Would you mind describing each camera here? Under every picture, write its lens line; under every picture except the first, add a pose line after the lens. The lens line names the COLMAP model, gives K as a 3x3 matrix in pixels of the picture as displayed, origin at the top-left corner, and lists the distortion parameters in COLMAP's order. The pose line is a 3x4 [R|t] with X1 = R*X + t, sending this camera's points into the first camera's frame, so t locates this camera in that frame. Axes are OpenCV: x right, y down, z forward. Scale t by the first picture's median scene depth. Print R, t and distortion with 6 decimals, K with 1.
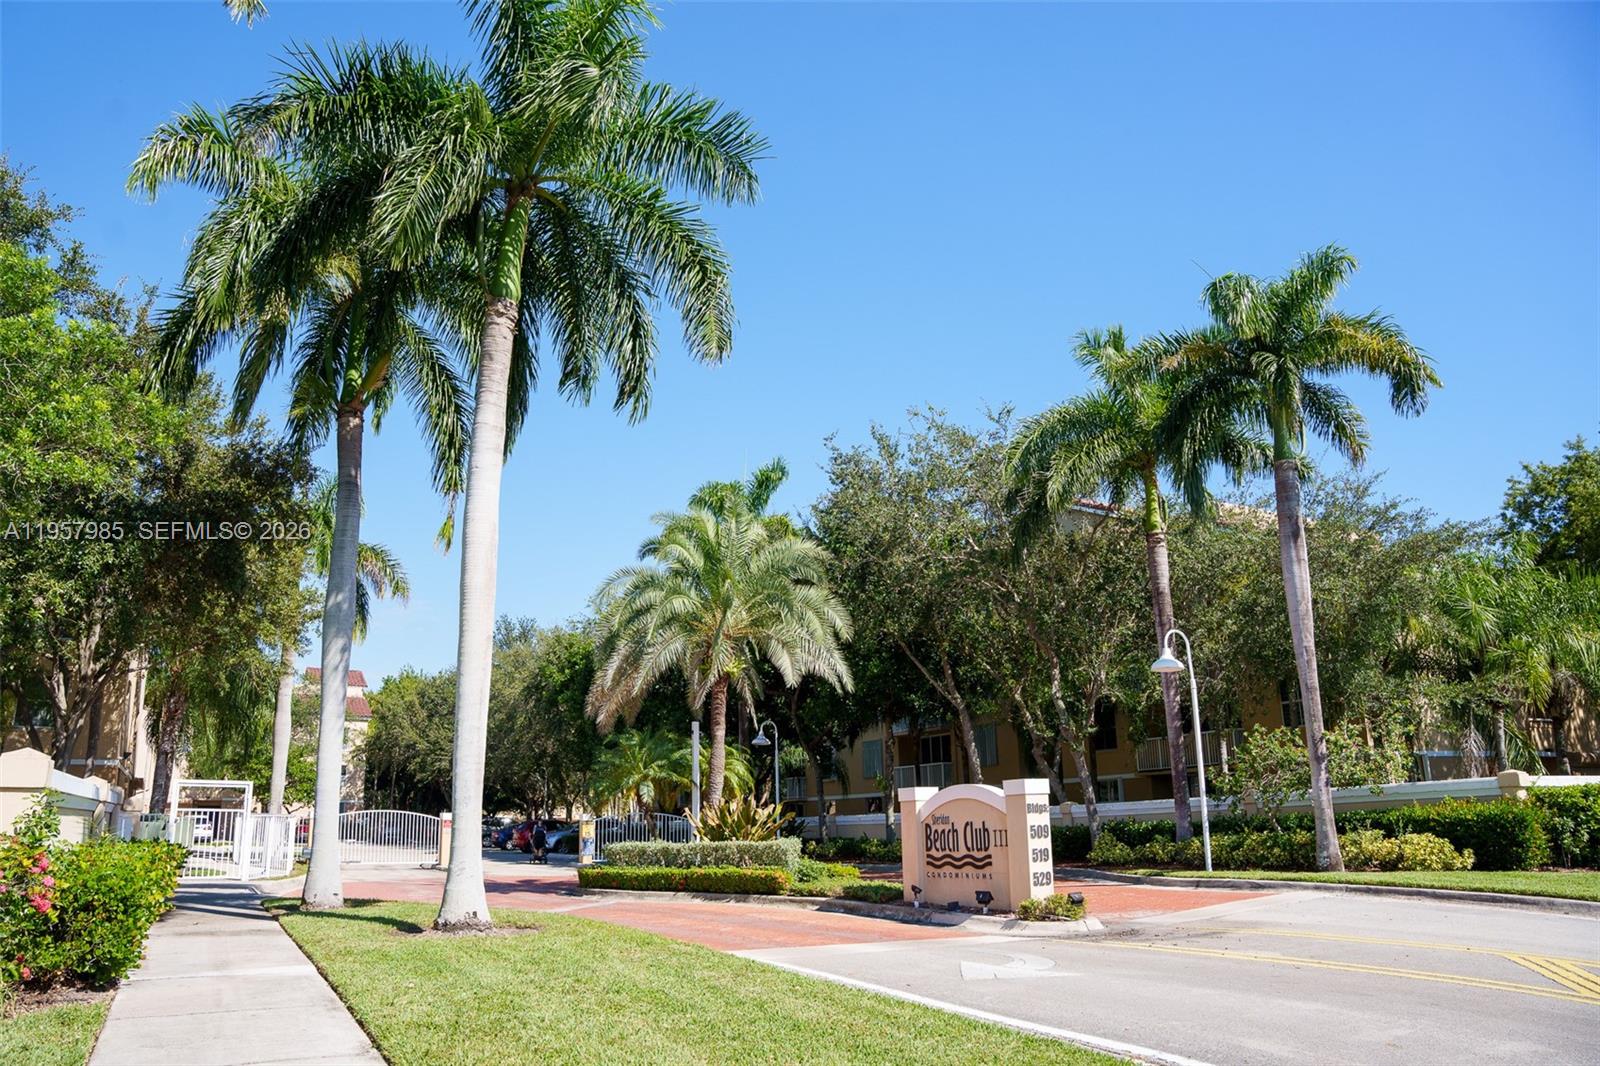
lens RADIAL K [[1129.4, 0, 797.7], [0, 1129.4, 526.8], [0, 0, 1]] dist [-0.130194, 0.000175]
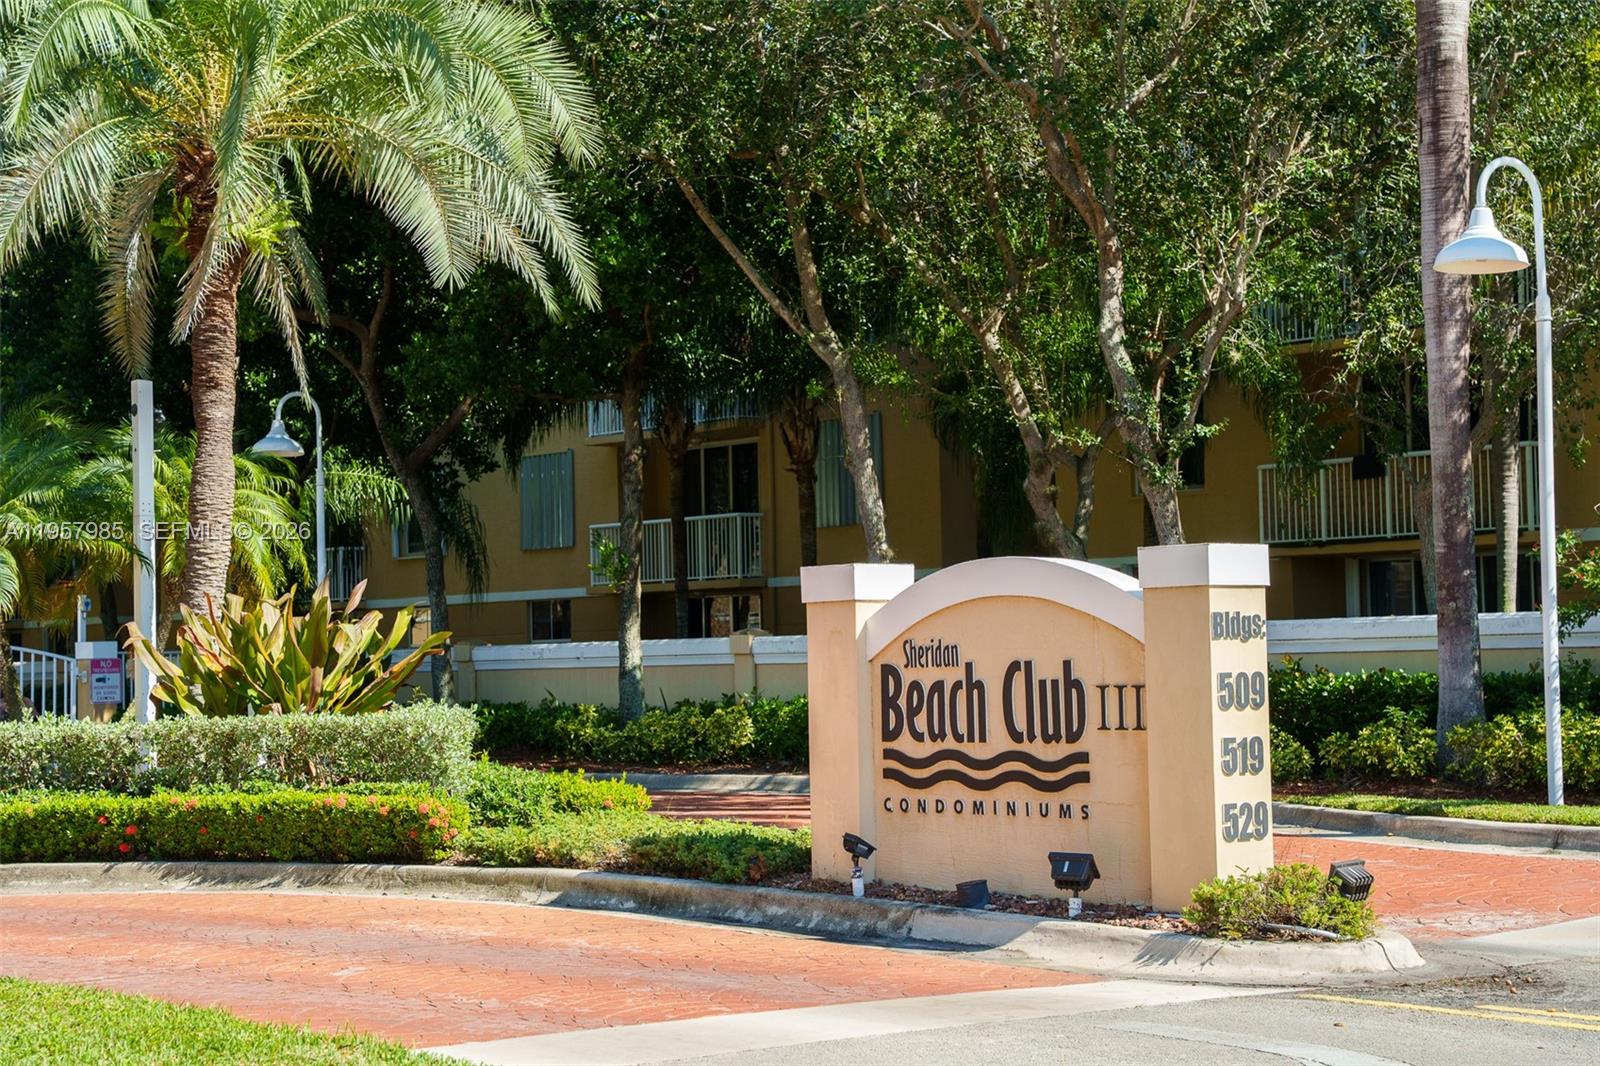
lens RADIAL K [[2787.9, 0, 800.6], [0, 2787.9, 531.4], [0, 0, 1]] dist [0.226492, 0.000000]
pose [[0.980153, 0.009681, 0.198007, -0.073717], [-0.050778, 0.977747, 0.203550, 0.035337], [-0.191630, -0.209565, 0.958833, 0.128254]]
